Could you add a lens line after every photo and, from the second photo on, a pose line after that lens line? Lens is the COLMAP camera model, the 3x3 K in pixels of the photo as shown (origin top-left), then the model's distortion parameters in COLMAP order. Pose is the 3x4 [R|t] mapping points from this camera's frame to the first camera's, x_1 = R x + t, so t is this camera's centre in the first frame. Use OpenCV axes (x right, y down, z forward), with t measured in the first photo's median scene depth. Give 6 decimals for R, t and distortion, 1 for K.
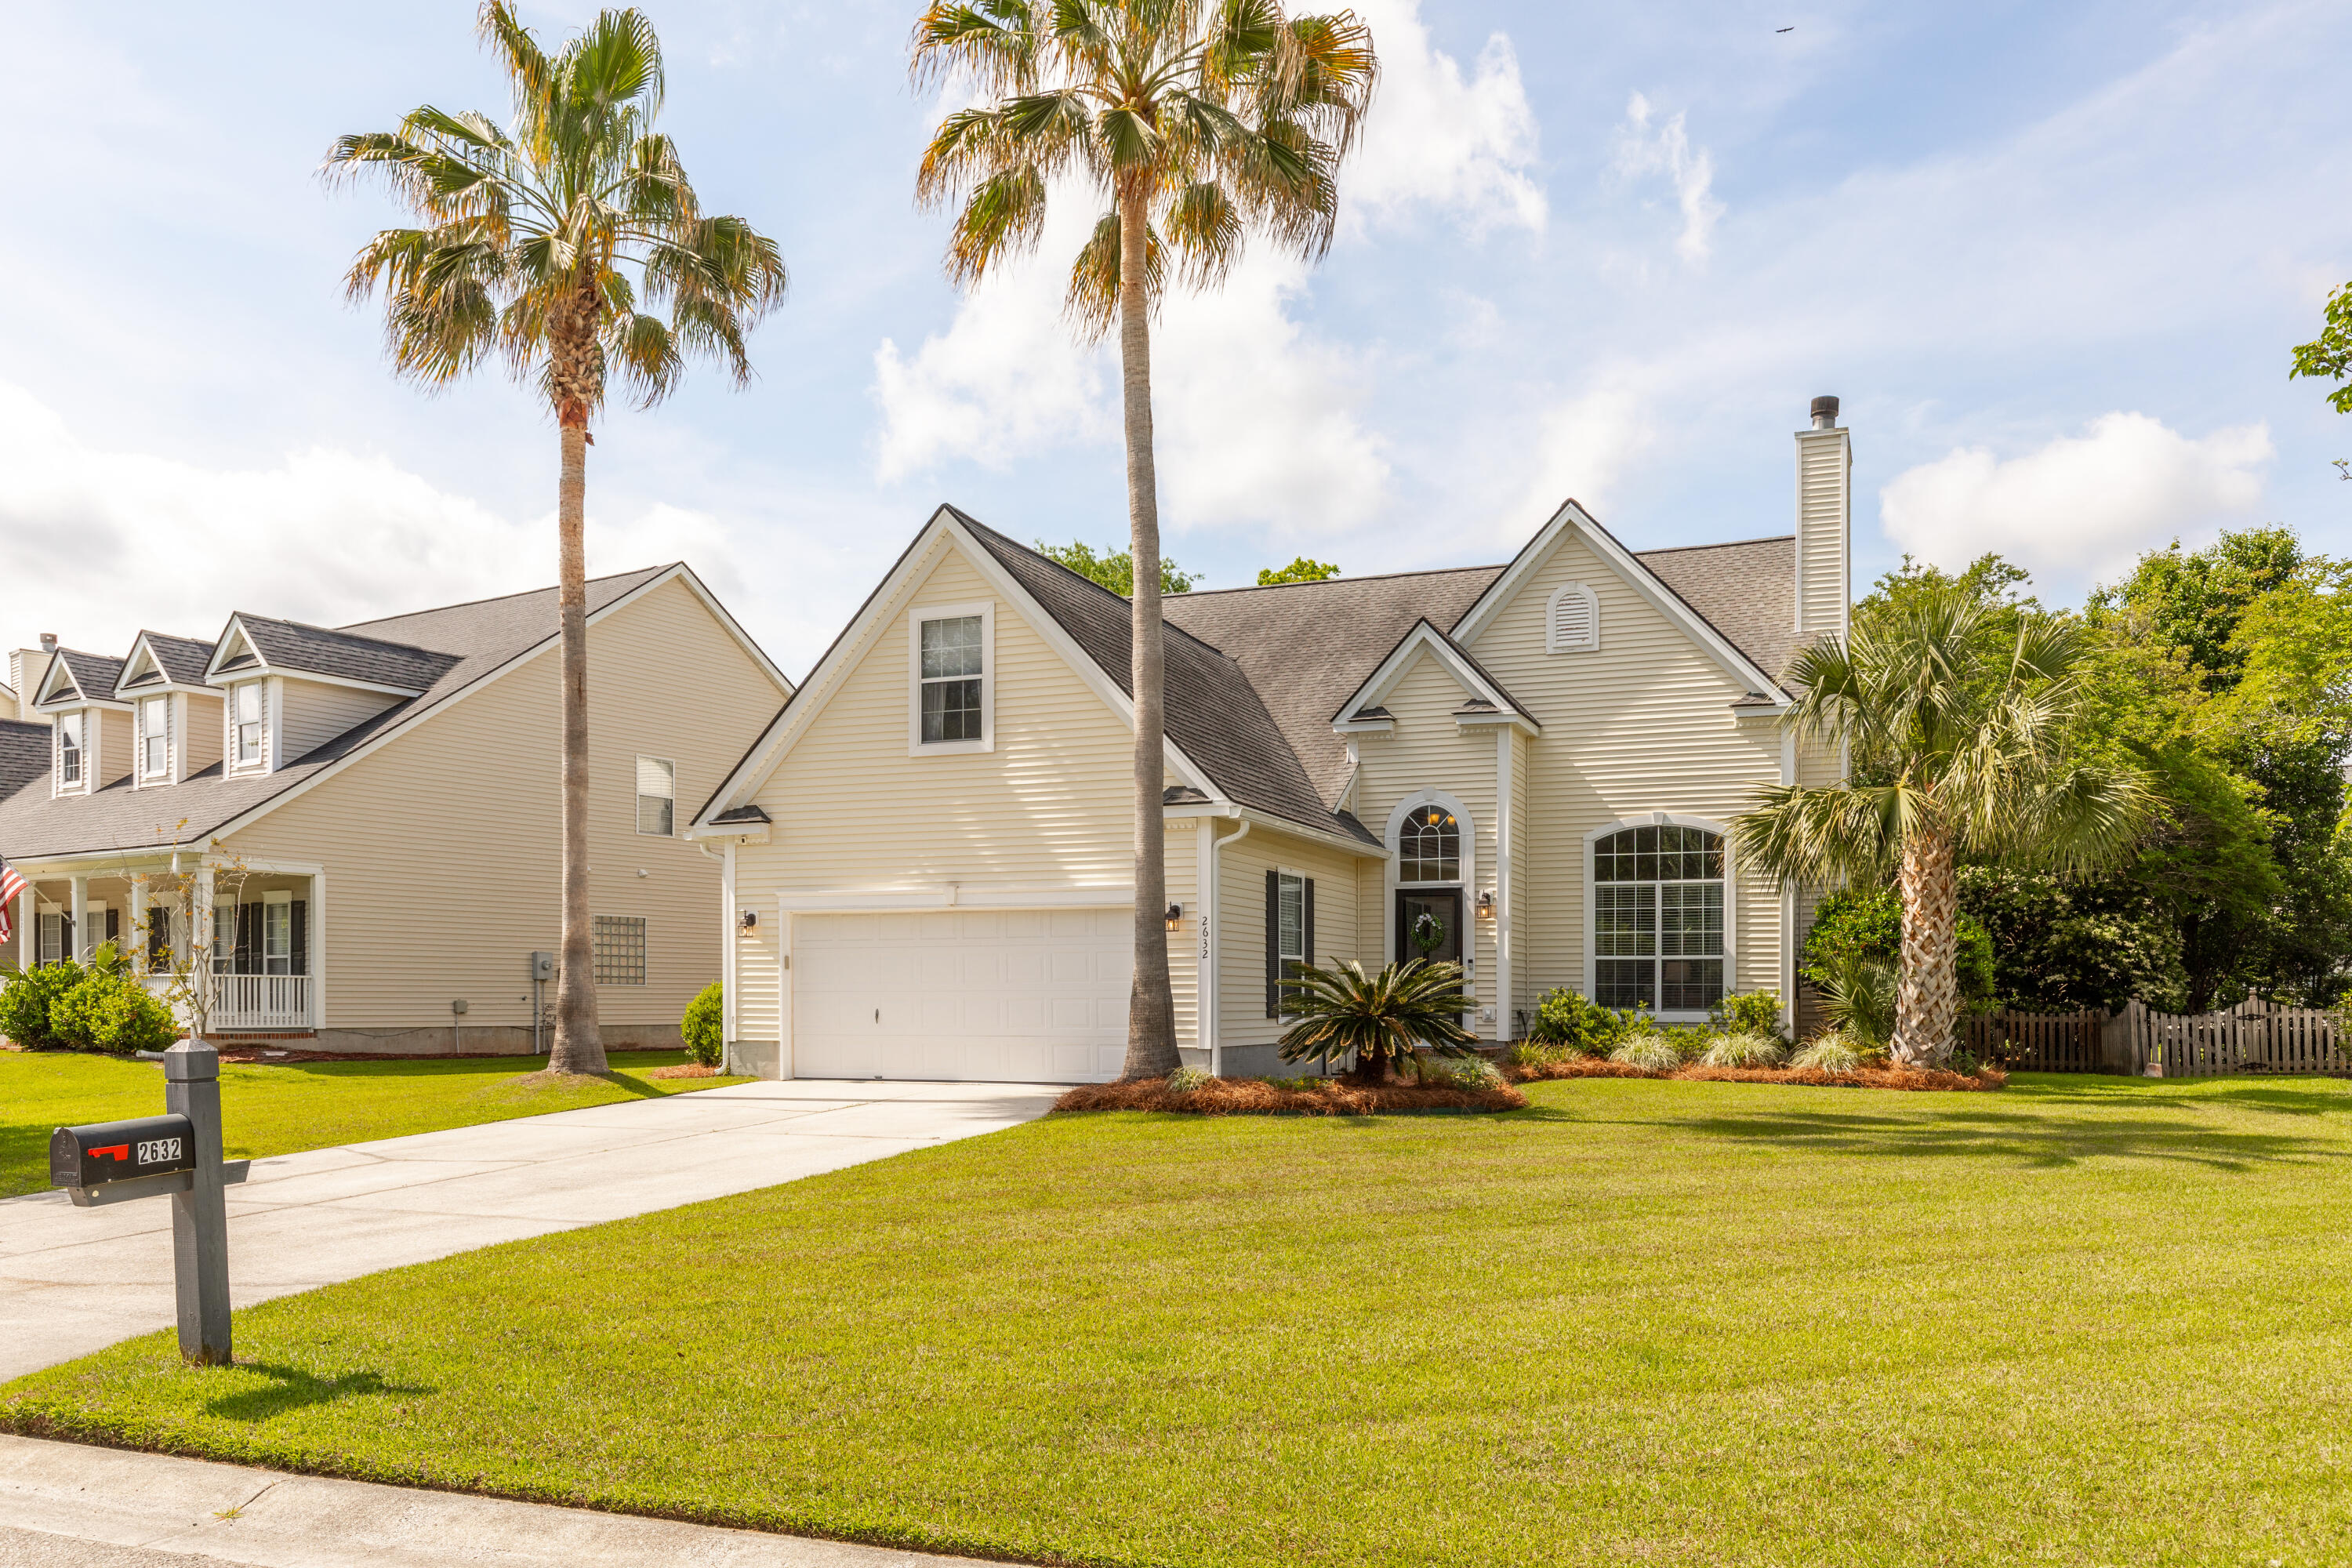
lens RADIAL K [[1640.7, 0, 1176.0], [0, 1640.7, 784.0], [0, 0, 1]] dist [0.000569, 0.000176]
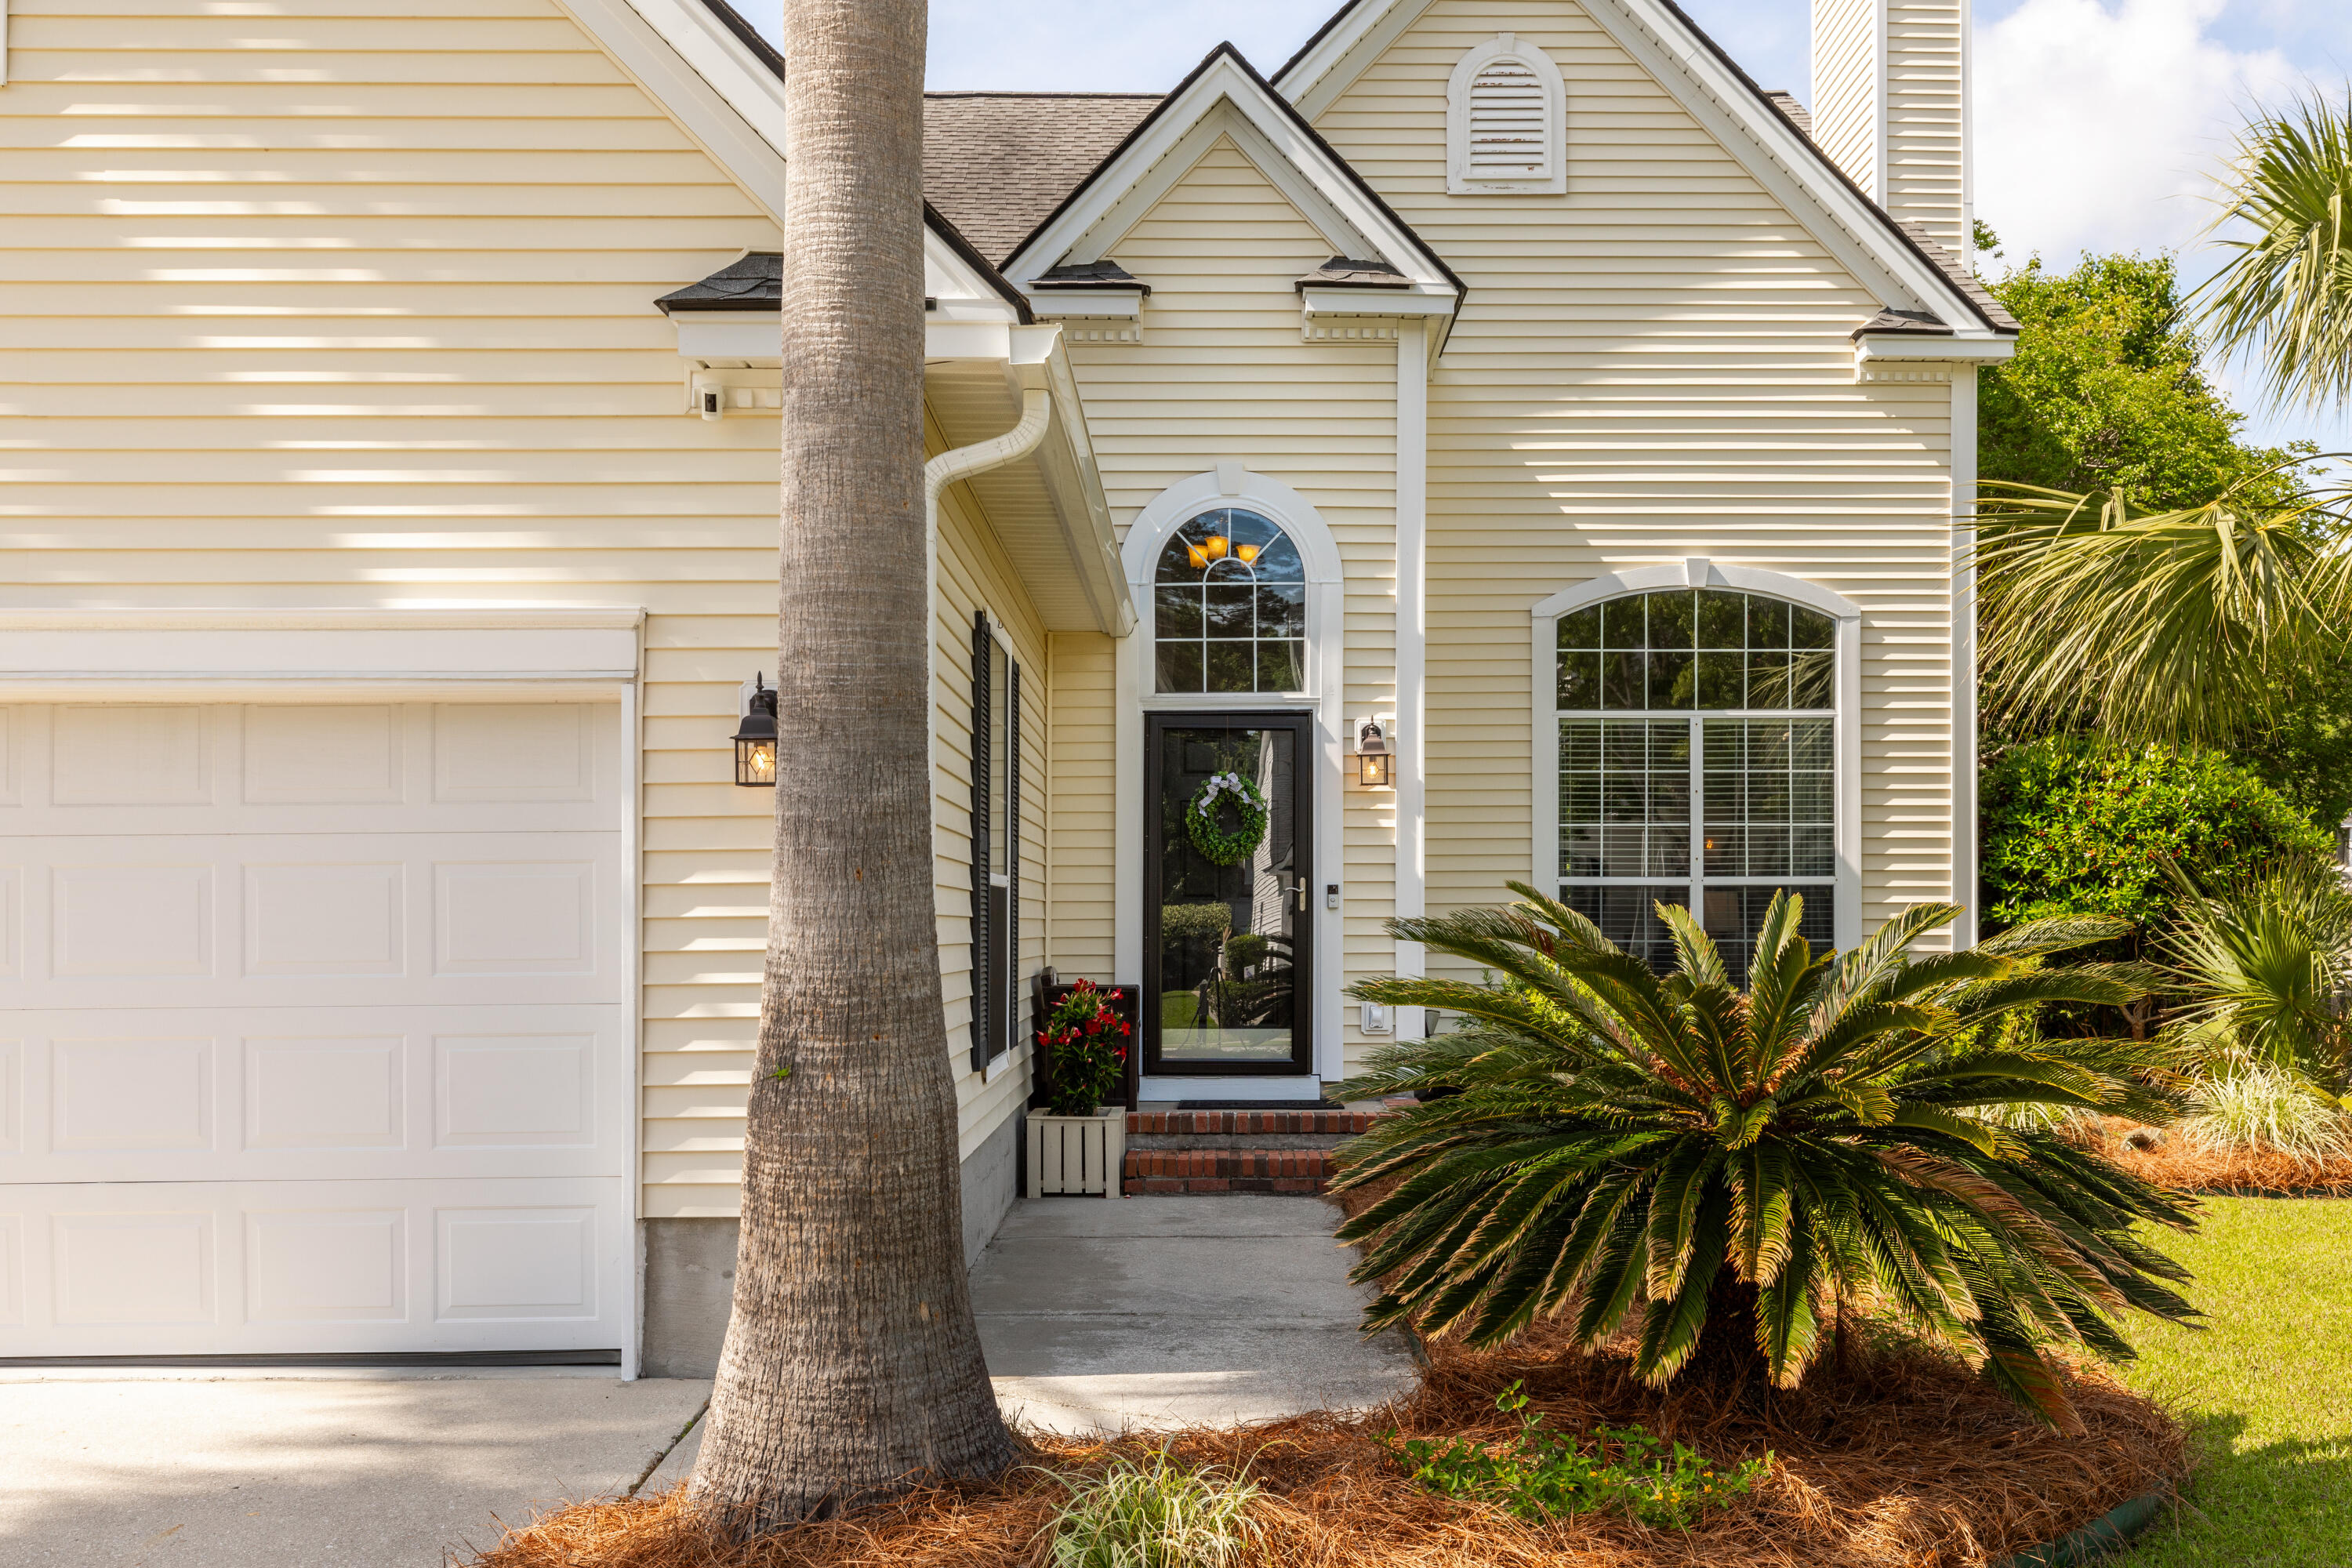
lens RADIAL K [[2091.0, 0, 1176.0], [0, 2091.0, 784.0], [0, 0, 1]] dist [-0.005796, -0.003774]
pose [[0.923709, 0.020289, 0.382557, -0.055276], [-0.043883, 0.997627, 0.053049, 0.054703], [-0.380573, -0.065790, 0.922408, 0.526246]]
